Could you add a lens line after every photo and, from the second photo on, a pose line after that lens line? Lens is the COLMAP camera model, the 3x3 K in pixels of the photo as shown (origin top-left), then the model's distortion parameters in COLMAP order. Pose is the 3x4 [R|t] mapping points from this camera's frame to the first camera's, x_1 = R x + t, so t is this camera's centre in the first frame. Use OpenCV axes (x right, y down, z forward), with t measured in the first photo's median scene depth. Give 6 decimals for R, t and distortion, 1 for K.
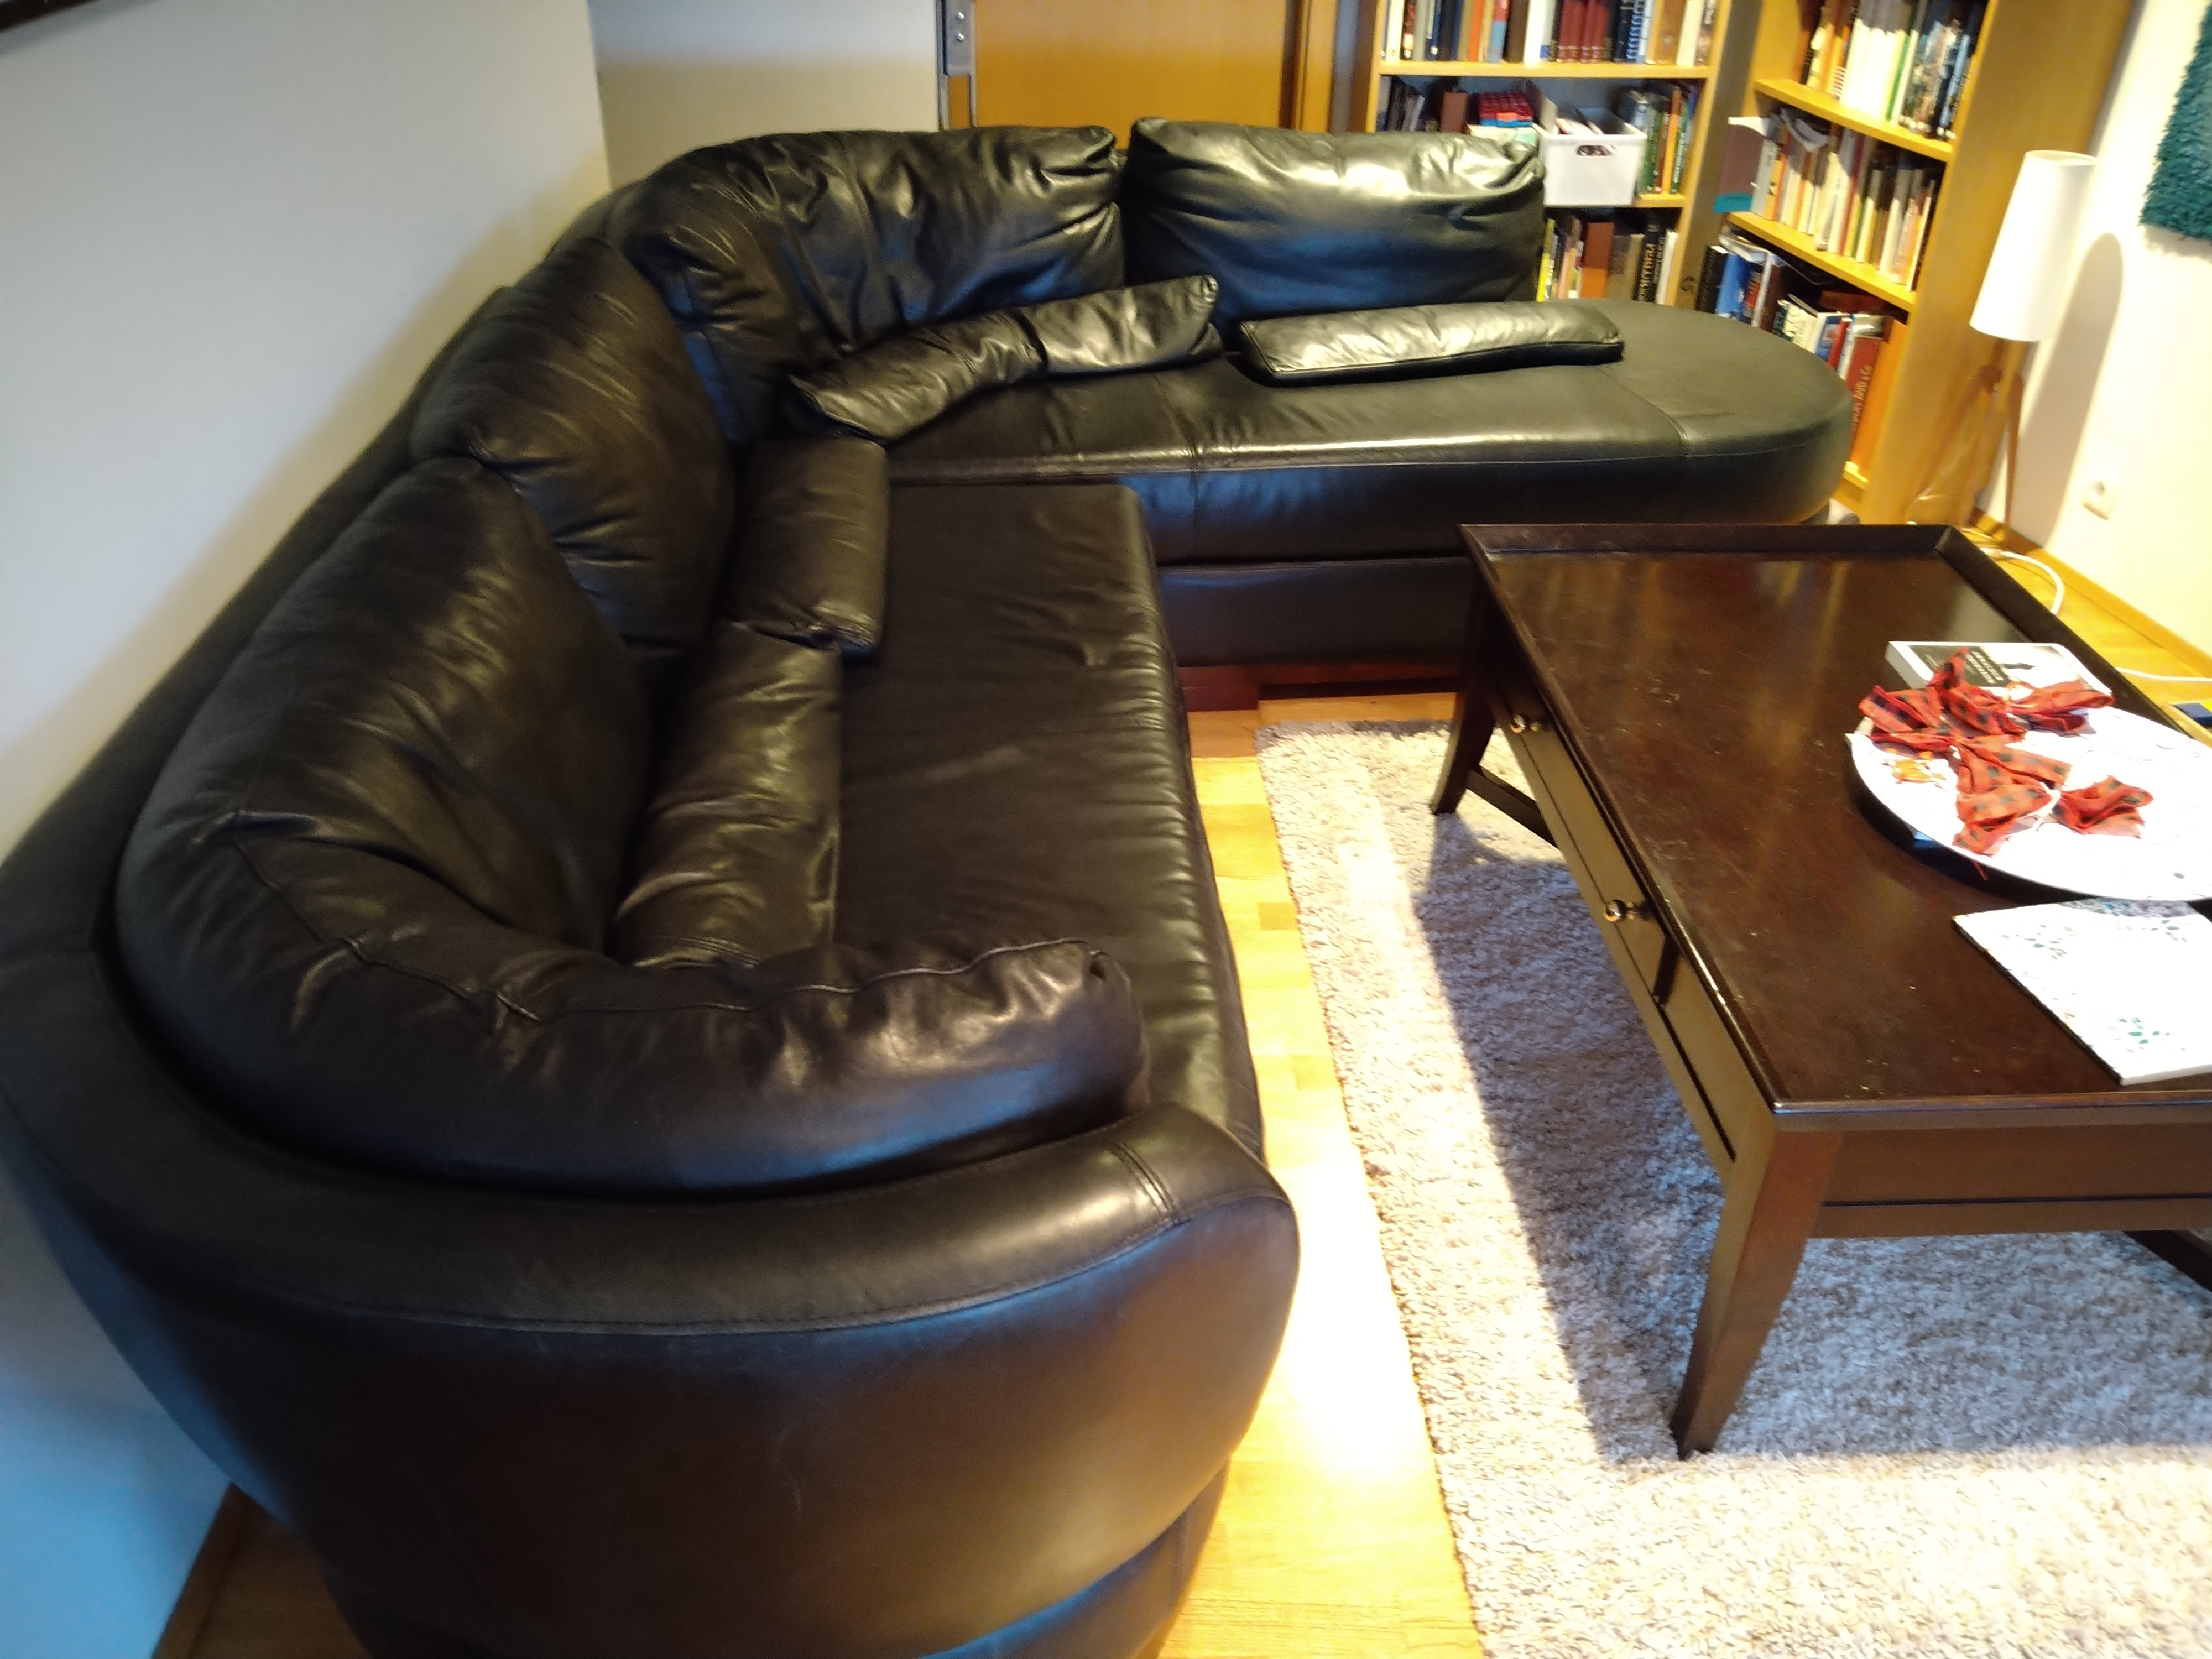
lens RADIAL K [[1782.1, 0, 1118.7], [0, 1782.1, 815.7], [0, 0, 1]] dist [0.081259, -0.135797]
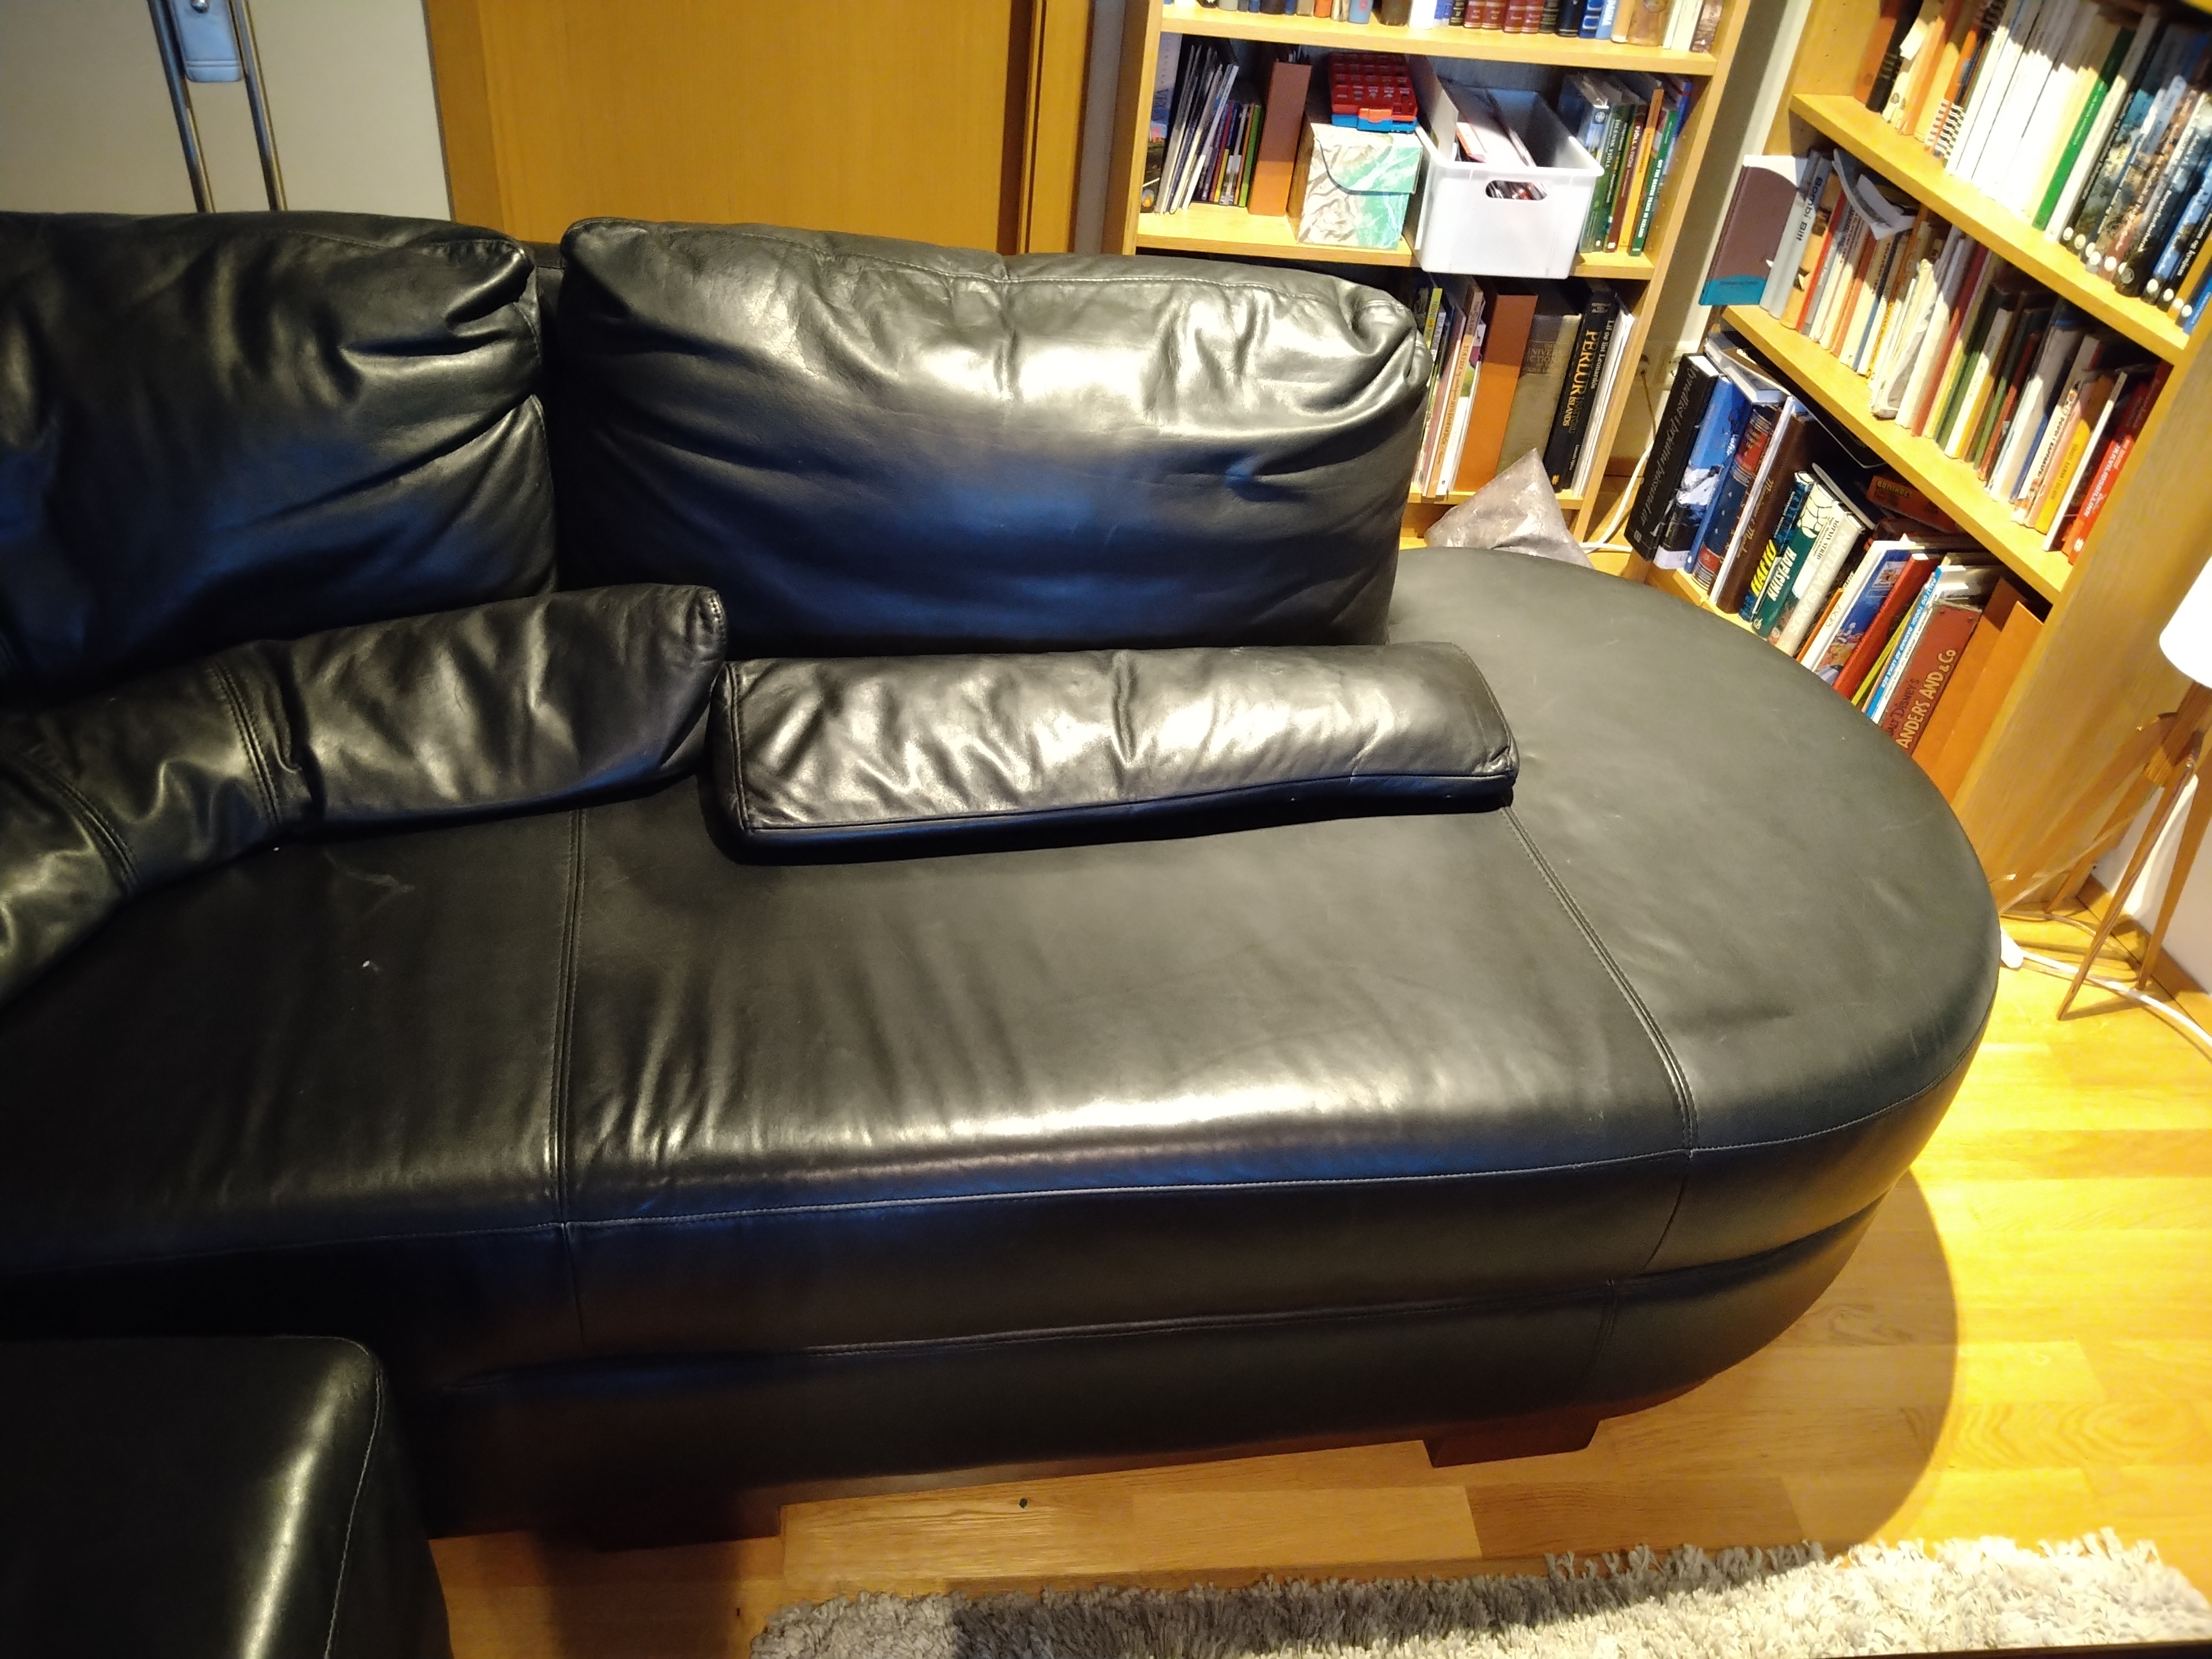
lens RADIAL K [[1795.9, 0, 1103.5], [0, 1795.9, 800.0], [0, 0, 1]] dist [0.003440, 0.002473]
pose [[0.996165, 0.037409, 0.079096, 0.097651], [-0.047392, 0.990594, 0.128364, -0.260228], [-0.073550, -0.131620, 0.988568, 0.434296]]
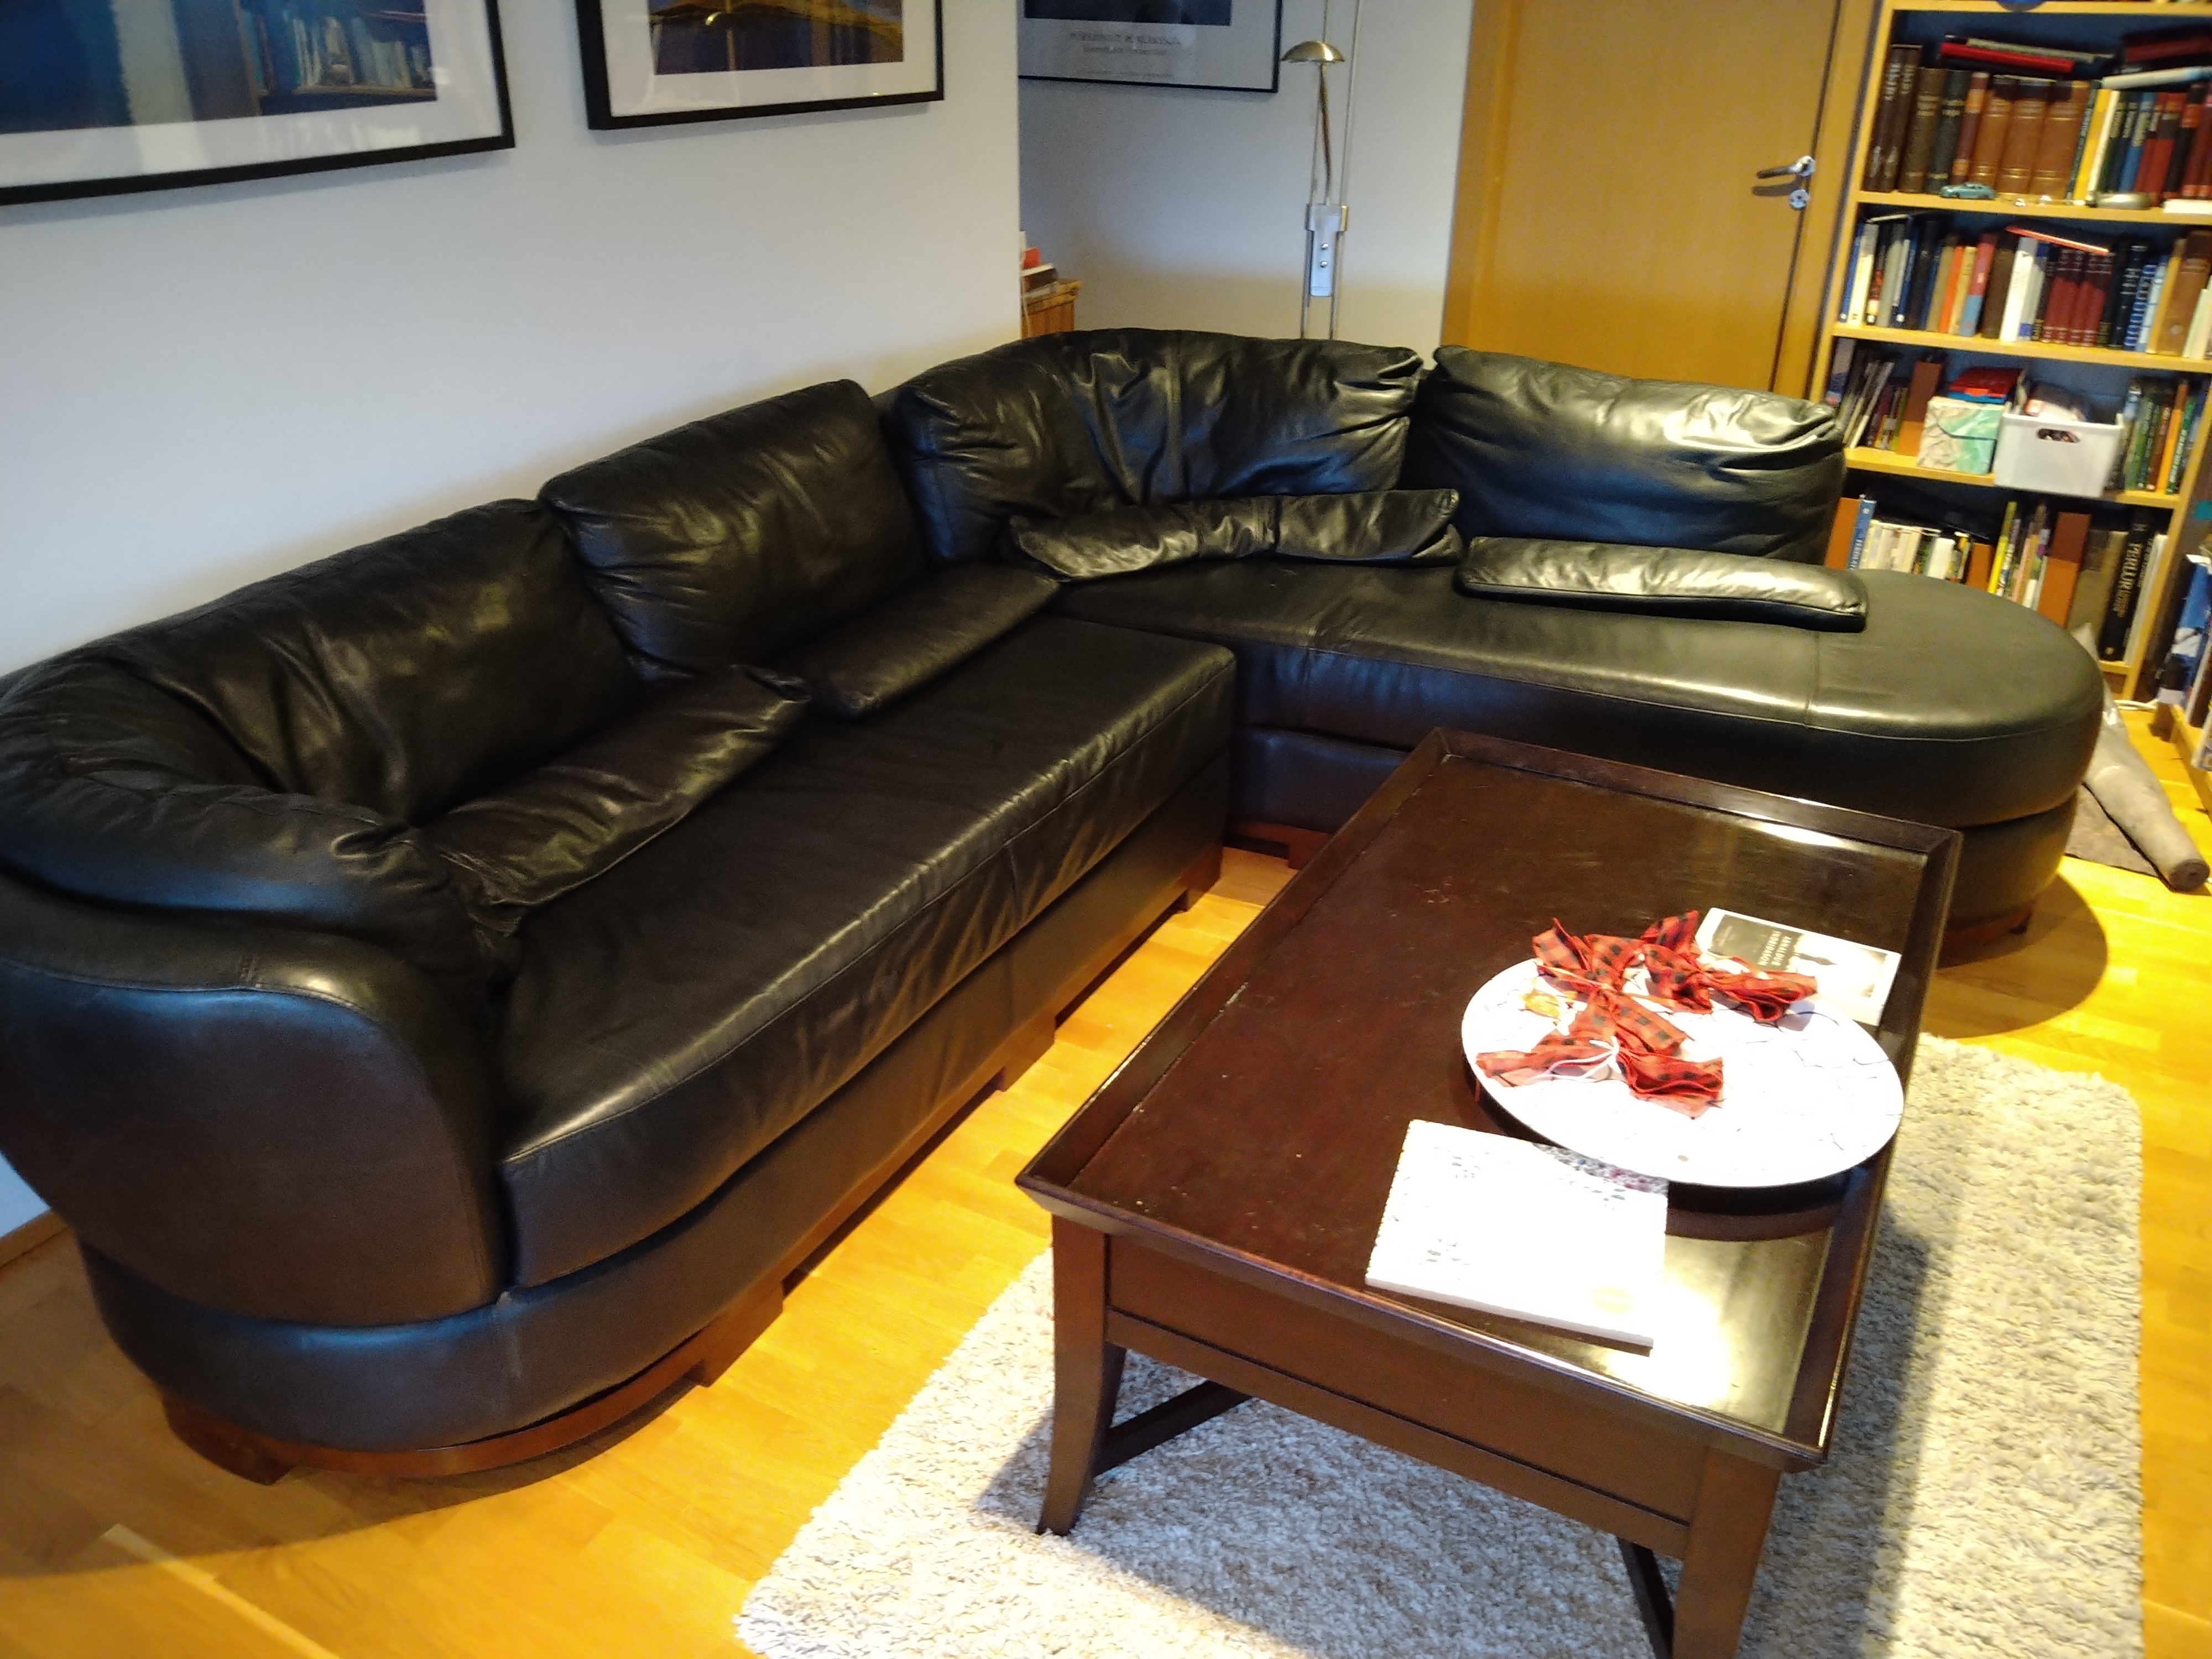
lens RADIAL K [[1782.1, 0, 1118.7], [0, 1782.1, 815.7], [0, 0, 1]] dist [0.081259, -0.135797]
pose [[0.860468, 0.214223, -0.462280, 0.344773], [-0.265951, 0.962746, -0.048888, -0.007178], [0.434586, 0.165010, 0.885385, -0.000150]]
